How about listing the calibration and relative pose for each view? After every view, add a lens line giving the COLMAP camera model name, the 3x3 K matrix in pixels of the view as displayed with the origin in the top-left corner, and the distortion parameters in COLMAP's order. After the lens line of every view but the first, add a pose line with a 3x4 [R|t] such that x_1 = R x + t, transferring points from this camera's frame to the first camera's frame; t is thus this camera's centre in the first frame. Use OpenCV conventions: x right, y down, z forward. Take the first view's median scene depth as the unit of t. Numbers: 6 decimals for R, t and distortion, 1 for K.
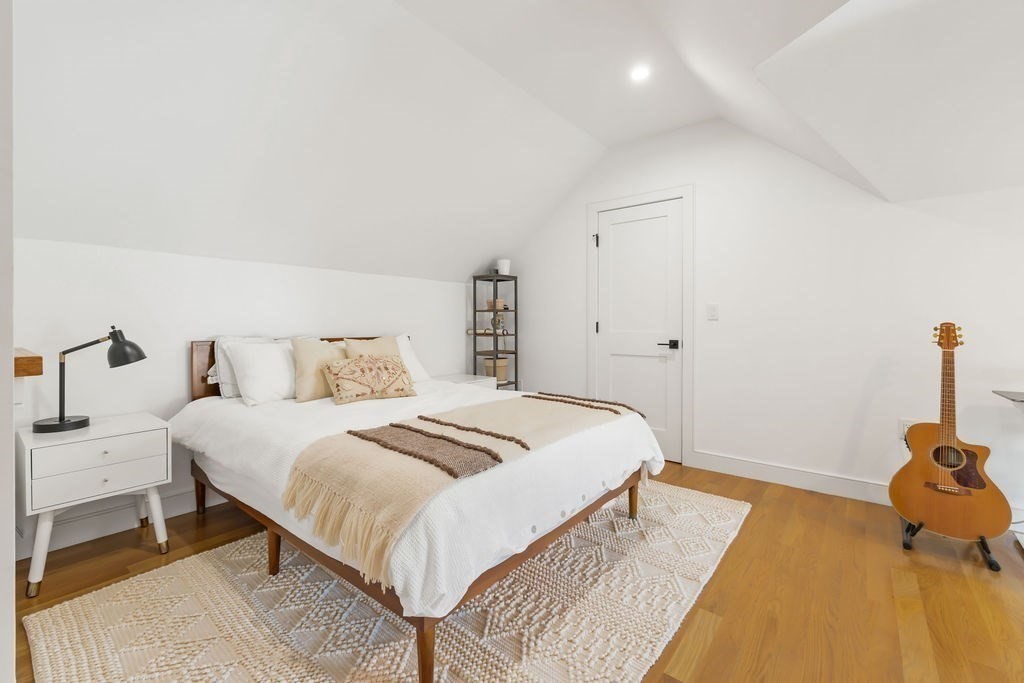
lens RADIAL K [[436.3, 0, 510.6], [0, 436.3, 325.4], [0, 0, 1]] dist [-0.000010, -0.000048]
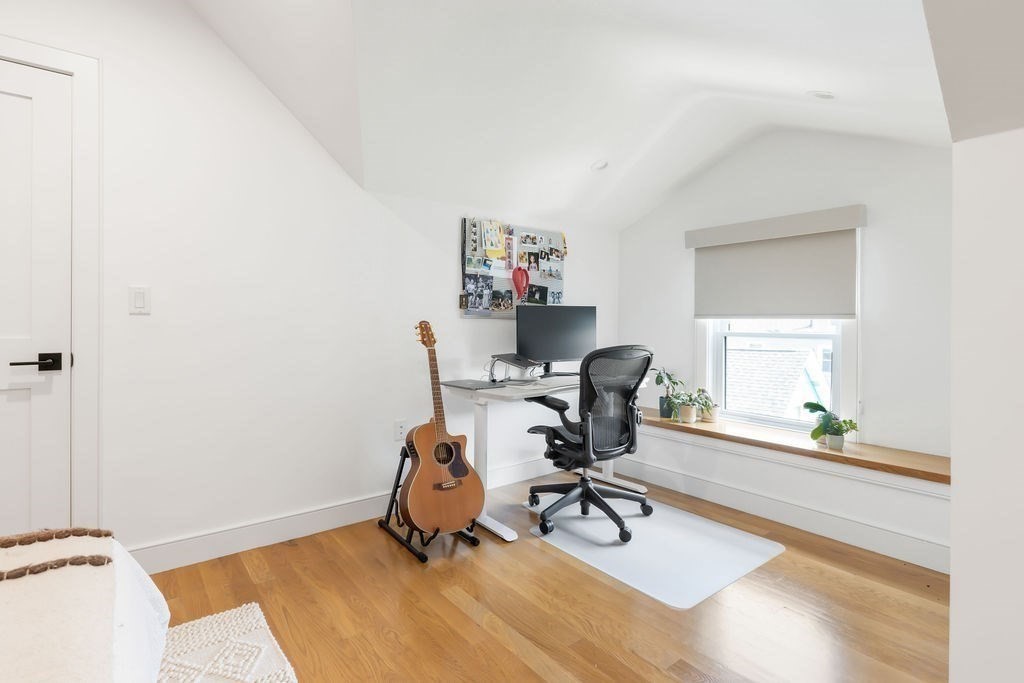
lens RADIAL K [[496.9, 0, 510.1], [0, 496.9, 320.8], [0, 0, 1]] dist [-0.011467, 0.000491]
pose [[0.234039, 0.001310, 0.972226, -0.079302], [-0.001377, 0.999999, -0.001016, -0.006128], [-0.972226, -0.001101, 0.234040, 0.529236]]
